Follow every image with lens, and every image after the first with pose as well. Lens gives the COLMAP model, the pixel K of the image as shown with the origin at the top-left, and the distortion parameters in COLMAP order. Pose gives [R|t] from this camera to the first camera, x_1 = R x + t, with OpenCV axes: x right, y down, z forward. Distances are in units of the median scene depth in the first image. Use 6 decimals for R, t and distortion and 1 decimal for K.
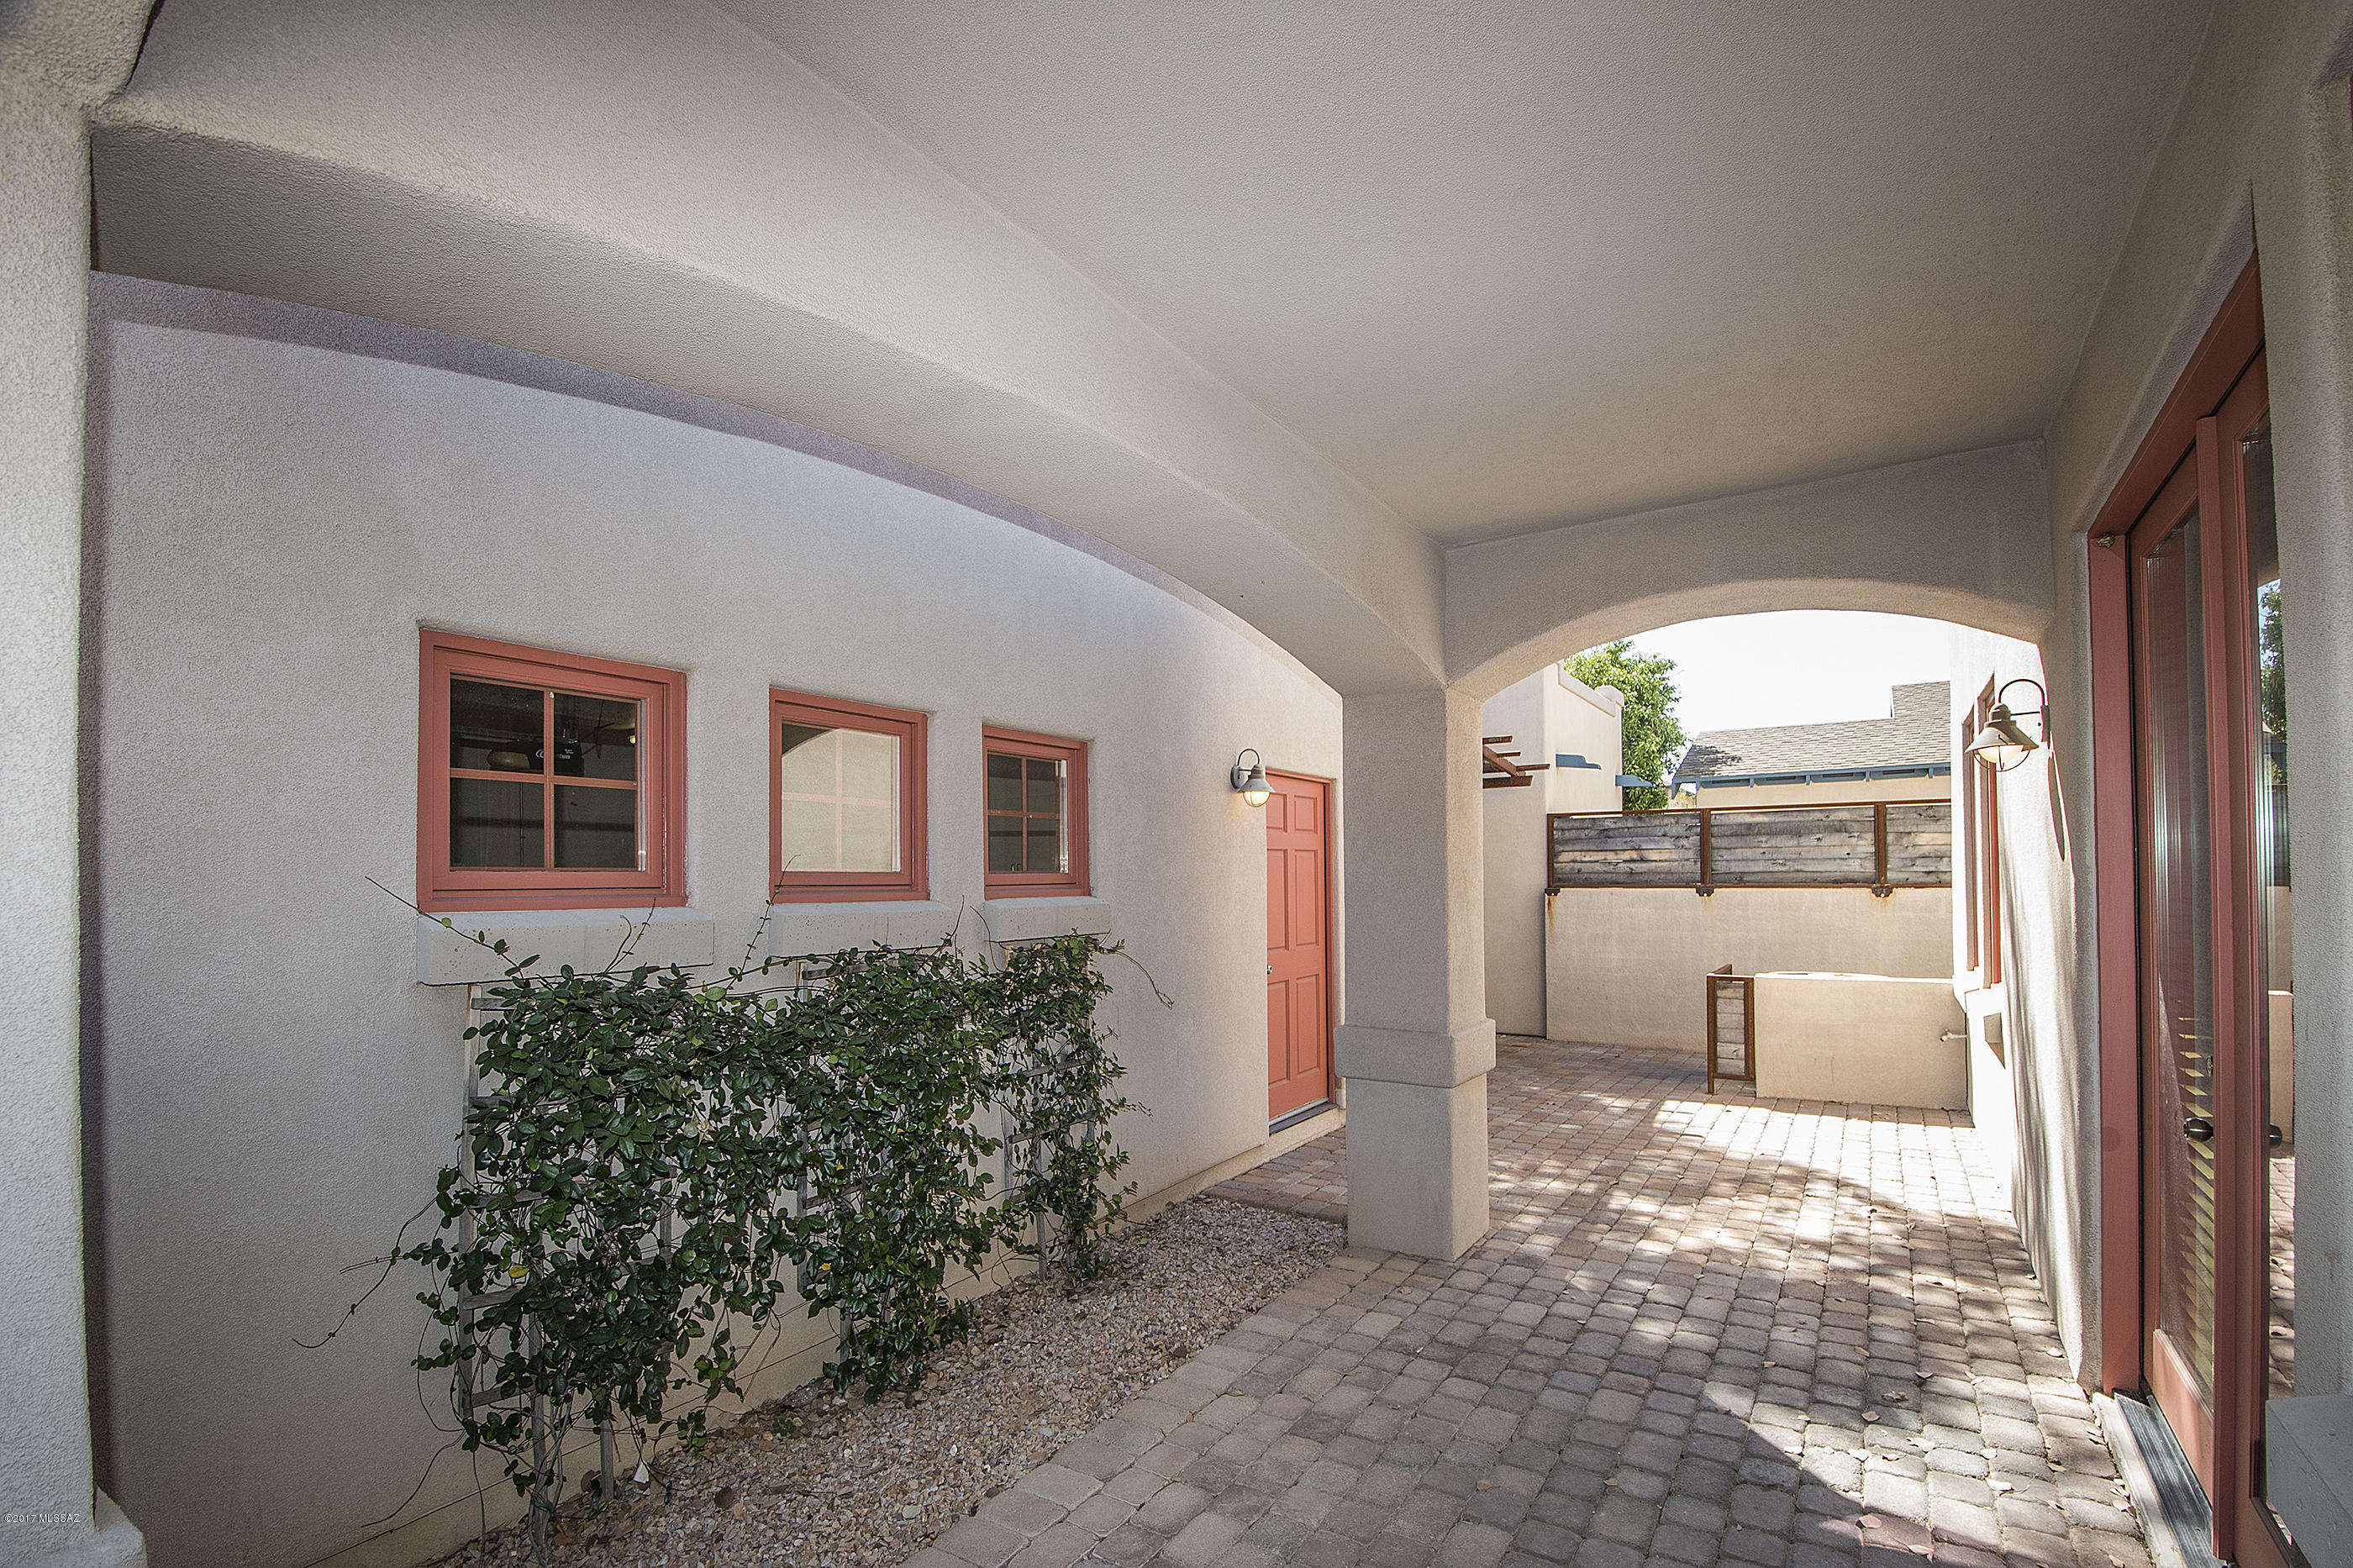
lens RADIAL K [[1057.9, 0, 1225.5], [0, 1057.9, 870.6], [0, 0, 1]] dist [0.003680, -0.018161]
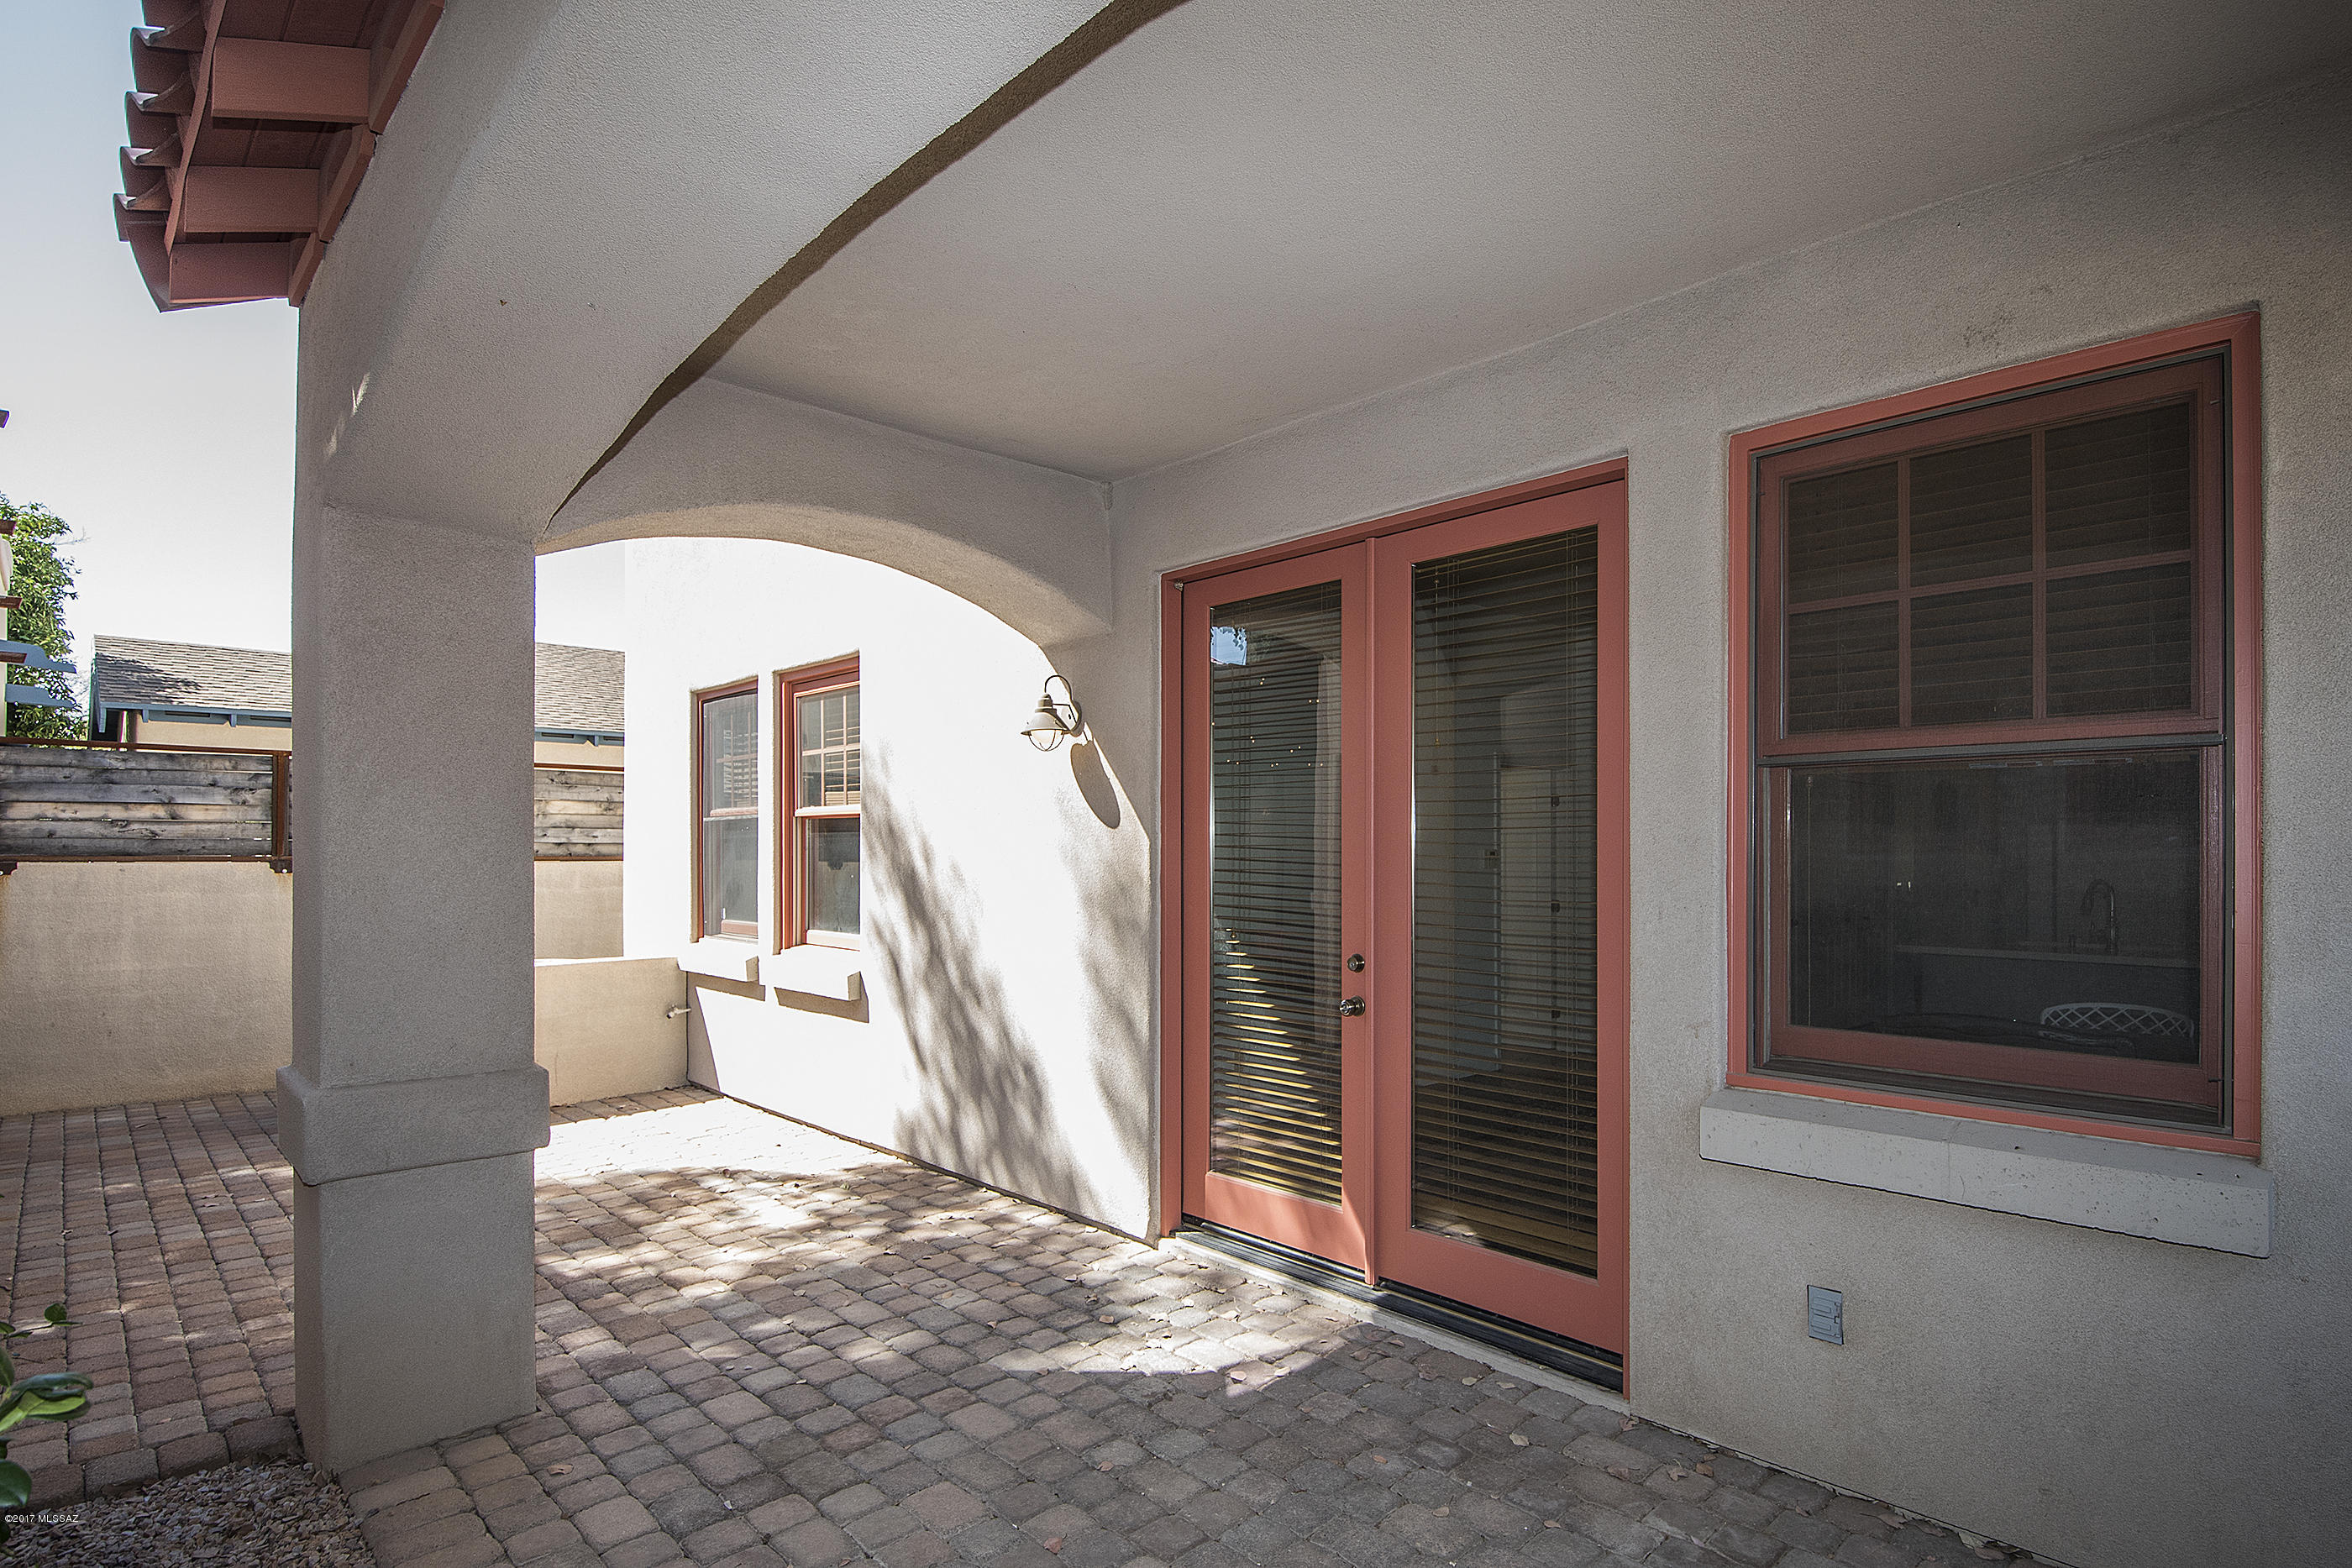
lens RADIAL K [[1192.2, 0, 1223.3], [0, 1192.2, 834.4], [0, 0, 1]] dist [0.016924, -0.020140]
pose [[0.236002, 0.023409, 0.971470, -0.375861], [-0.008999, 0.999720, -0.021903, 0.020336], [-0.971711, -0.003573, 0.236147, 0.367550]]
